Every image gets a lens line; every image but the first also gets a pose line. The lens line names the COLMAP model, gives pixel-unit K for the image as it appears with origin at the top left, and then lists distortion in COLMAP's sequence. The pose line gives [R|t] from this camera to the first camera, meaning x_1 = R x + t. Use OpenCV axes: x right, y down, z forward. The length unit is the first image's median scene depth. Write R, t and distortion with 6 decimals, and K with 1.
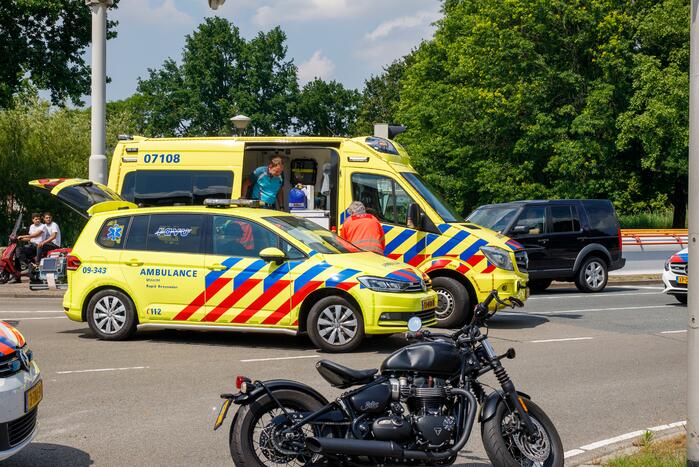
lens RADIAL K [[1252.7, 0, 349.5], [0, 1252.7, 233.5], [0, 0, 1]] dist [0.035591, 0.112090]
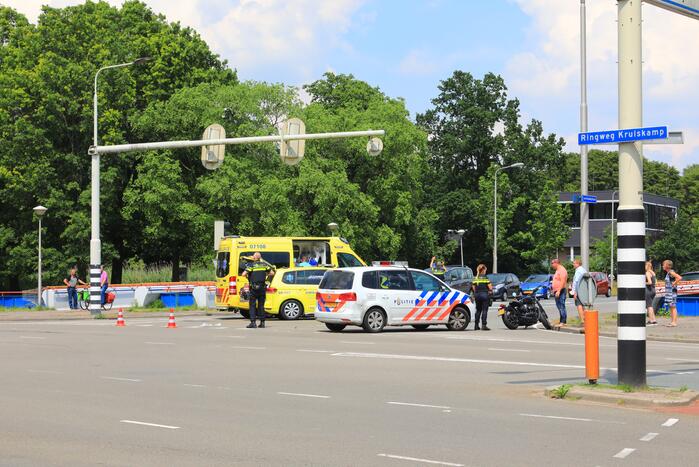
lens RADIAL K [[1496.1, 0, 349.5], [0, 1496.1, 233.5], [0, 0, 1]] dist [-0.008488, -0.003222]
pose [[0.840936, 0.001492, 0.541132, -1.671417], [0.021369, 0.999125, -0.035963, 0.020613], [-0.540712, 0.041806, 0.840168, -1.555798]]
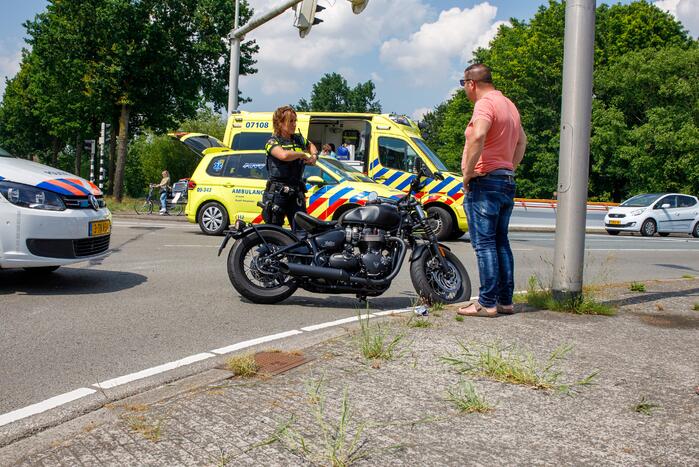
lens RADIAL K [[773.5, 0, 349.5], [0, 773.5, 233.5], [0, 0, 1]] dist [-0.101368, 0.016489]
pose [[0.995693, 0.040600, -0.083345, 0.053902], [-0.038492, 0.998901, 0.026746, 0.049241], [0.084339, -0.023423, 0.996162, 0.069788]]
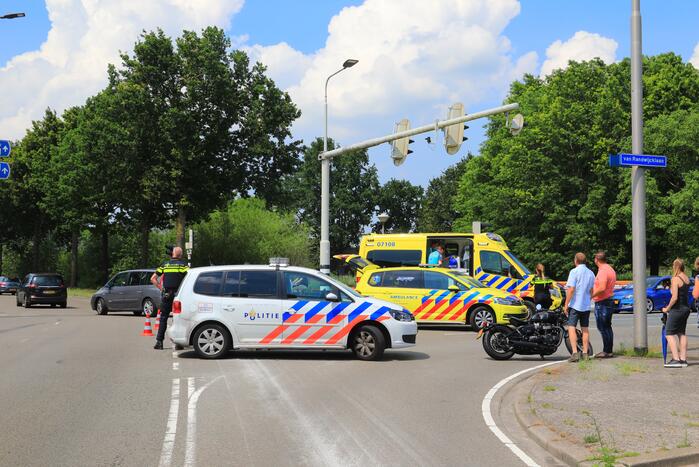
lens RADIAL K [[958.6, 0, 351.5], [0, 958.6, 206.3], [0, 0, 1]] dist [0.008705, 0.009007]
pose [[0.998544, -0.009746, -0.053048, -0.137406], [0.005067, 0.996141, -0.087626, 0.018176], [0.053697, 0.087229, 0.994740, -0.653934]]
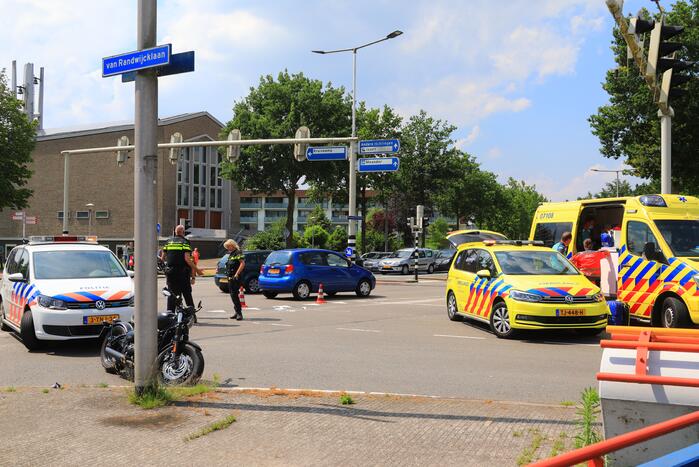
lens RADIAL K [[735.3, 0, 349.5], [0, 735.3, 233.5], [0, 0, 1]] dist [-0.023964, -0.001288]
pose [[0.496846, -0.018264, -0.867646, 0.623255], [-0.017492, 0.999365, -0.031053, -0.003056], [0.867662, 0.030606, 0.496211, 0.340412]]
